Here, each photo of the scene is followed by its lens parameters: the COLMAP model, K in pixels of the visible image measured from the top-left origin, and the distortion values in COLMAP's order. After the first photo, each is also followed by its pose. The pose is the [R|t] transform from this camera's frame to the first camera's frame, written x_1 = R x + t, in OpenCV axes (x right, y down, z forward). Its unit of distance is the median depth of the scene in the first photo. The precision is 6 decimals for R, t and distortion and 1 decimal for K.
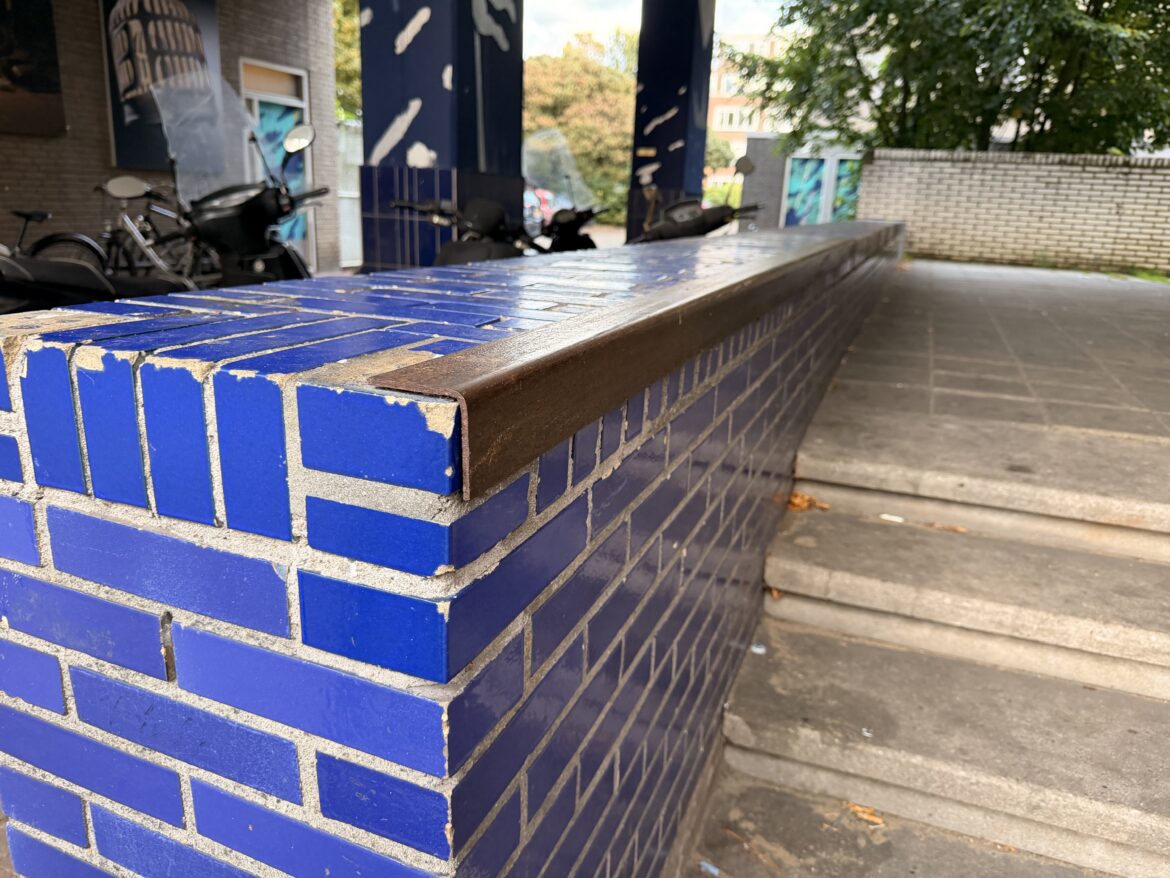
lens RADIAL K [[846.6, 0, 581.9], [0, 846.6, 444.3], [0, 0, 1]] dist [-0.029749, 0.002770]
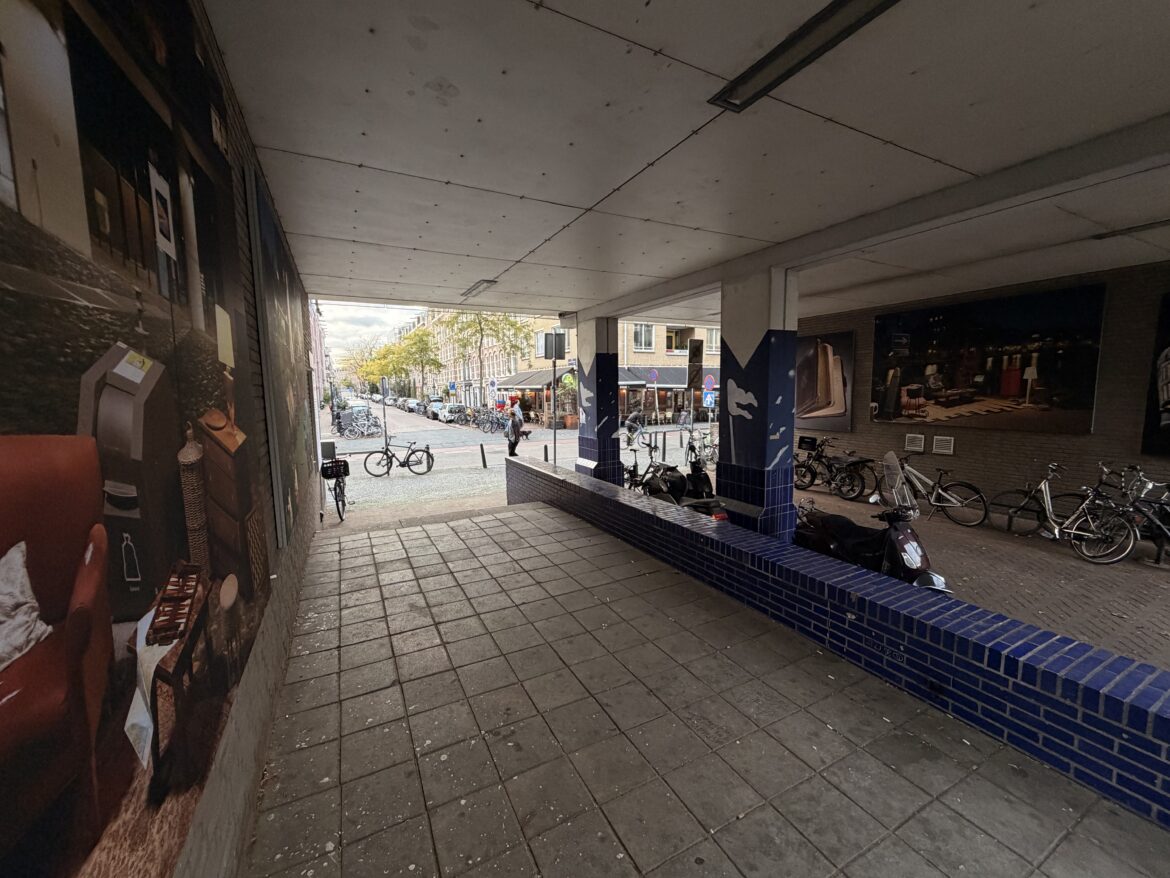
lens RADIAL K [[463.6, 0, 585.0], [0, 463.6, 439.0], [0, 0, 1]] dist [0.000907, 0.000060]
pose [[-0.649319, 0.045967, -0.759125, 2.910328], [-0.227530, 0.940711, 0.251581, -1.515089], [0.725682, 0.336080, -0.600363, 3.482945]]
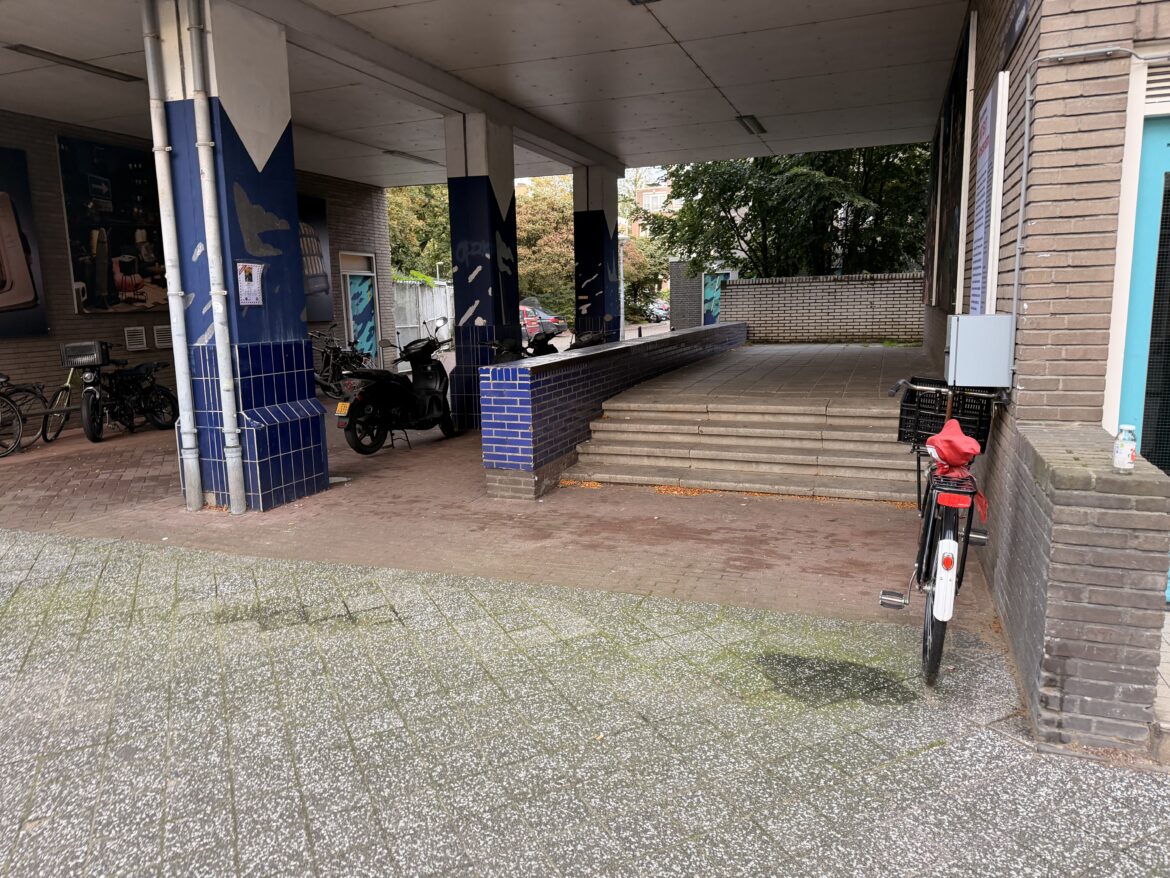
lens RADIAL K [[827.4, 0, 577.9], [0, 827.4, 440.2], [0, 0, 1]] dist [-0.000269, -0.007841]
pose [[0.997559, -0.068990, 0.010770, 0.101780], [0.069770, 0.990975, -0.114462, 0.667801], [-0.002776, 0.114934, 0.993369, -3.034396]]
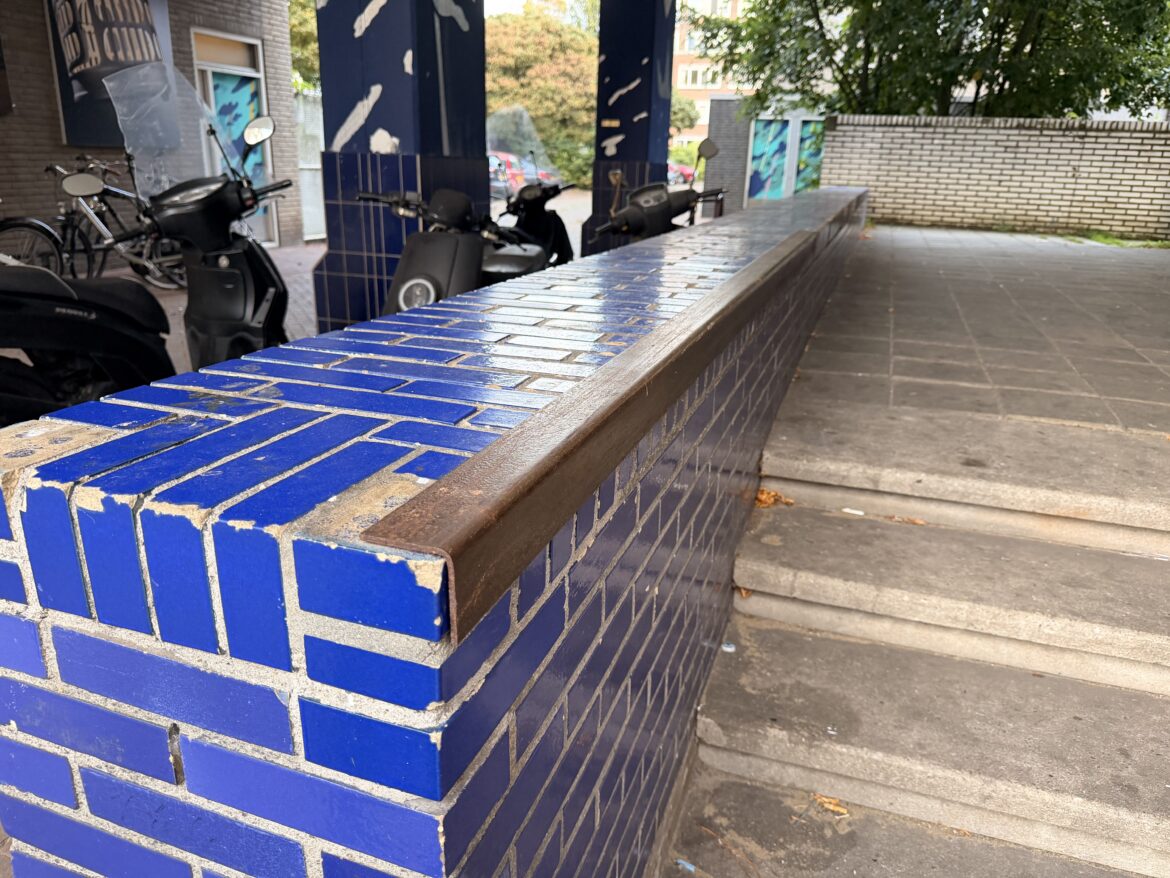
lens RADIAL K [[841.8, 0, 588.8], [0, 841.8, 442.3], [0, 0, 1]] dist [-0.021669, -0.001868]
pose [[0.998797, -0.026796, 0.041065, -0.000049], [0.025007, 0.998741, 0.043485, -0.056875], [-0.042178, -0.042406, 0.998210, -0.020377]]
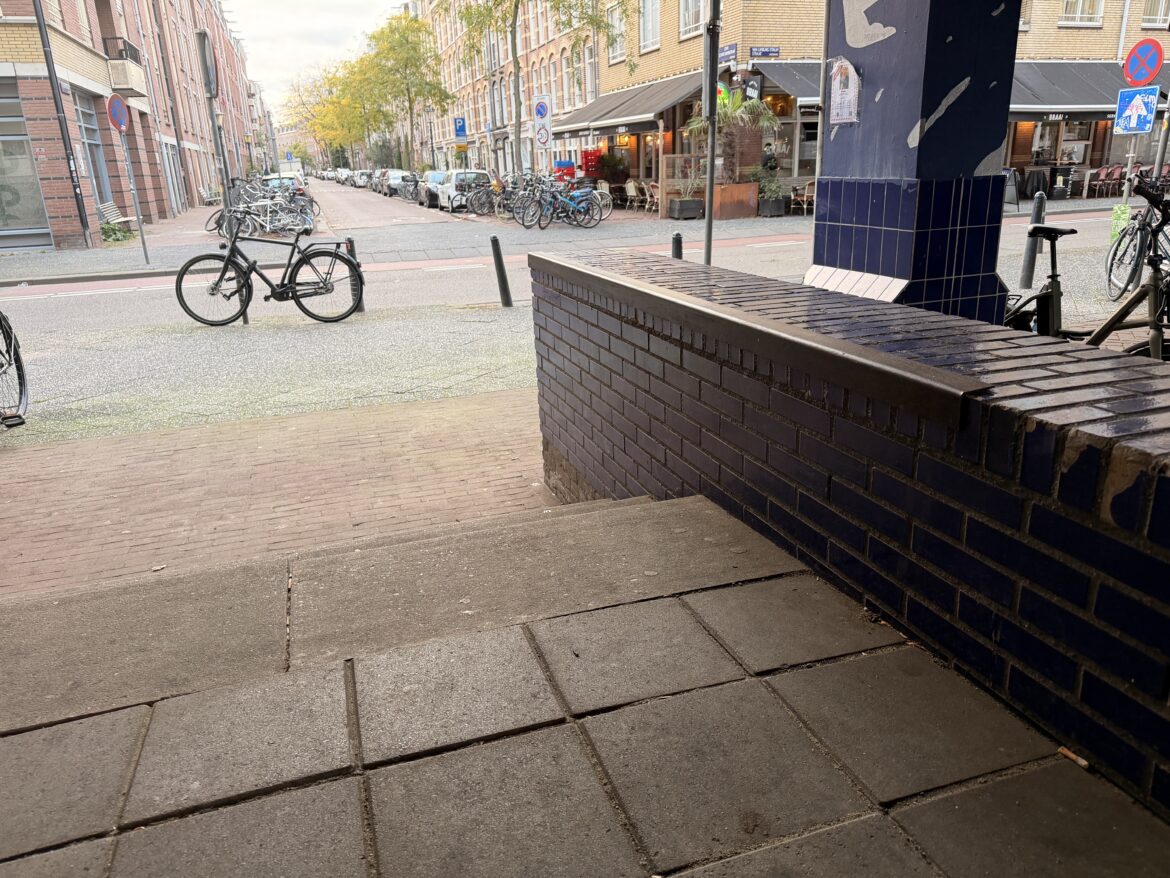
lens RADIAL K [[827.4, 0, 577.9], [0, 827.4, 440.2], [0, 0, 1]] dist [-0.000269, -0.007841]
pose [[-0.769822, 0.186214, -0.610491, 1.095413], [-0.177264, 0.856487, 0.484776, -0.579120], [0.613150, 0.481409, -0.626333, 1.675728]]
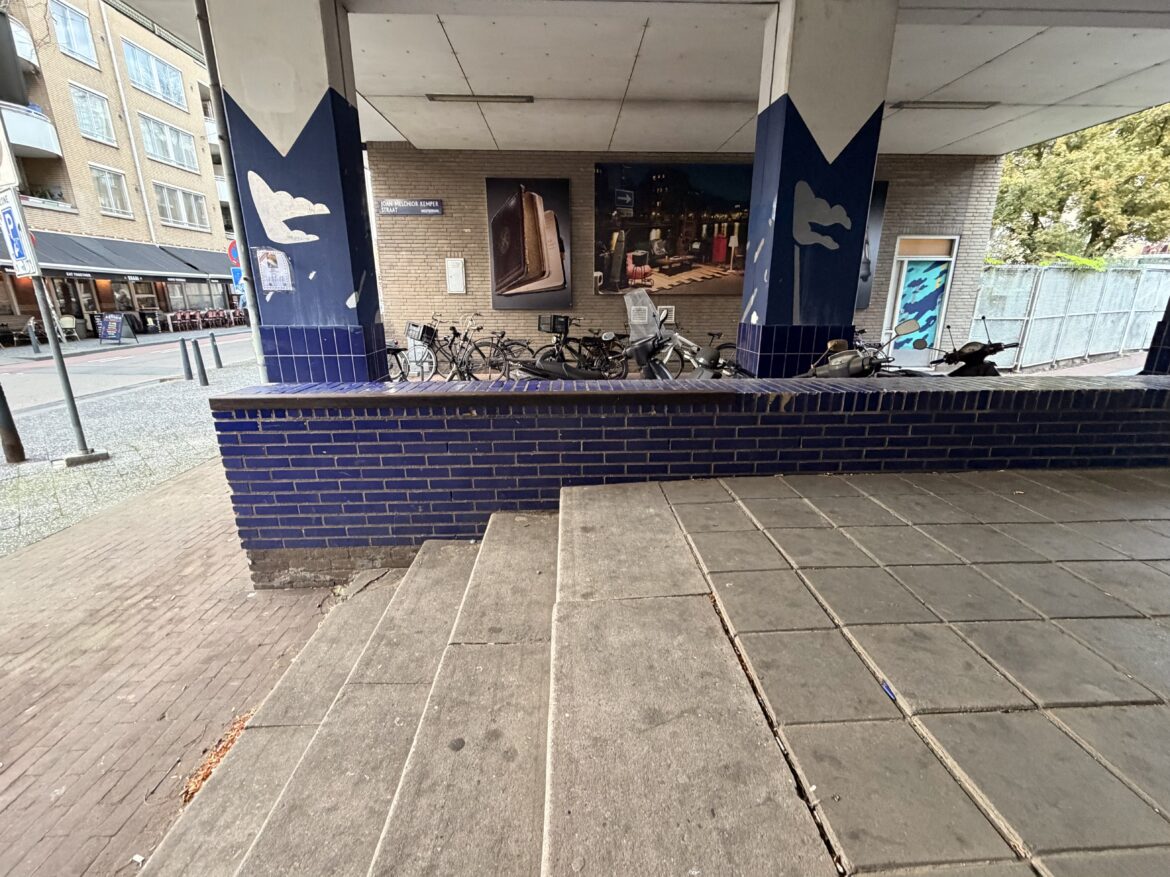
lens RADIAL K [[502.7, 0, 585.0], [0, 502.7, 438.5], [0, 0, 1]] dist [0.000214, 0.000224]
pose [[0.405429, 0.209918, -0.889698, 1.502900], [-0.236799, 0.964171, 0.119582, -0.297525], [0.882923, 0.162198, 0.440611, 0.524564]]
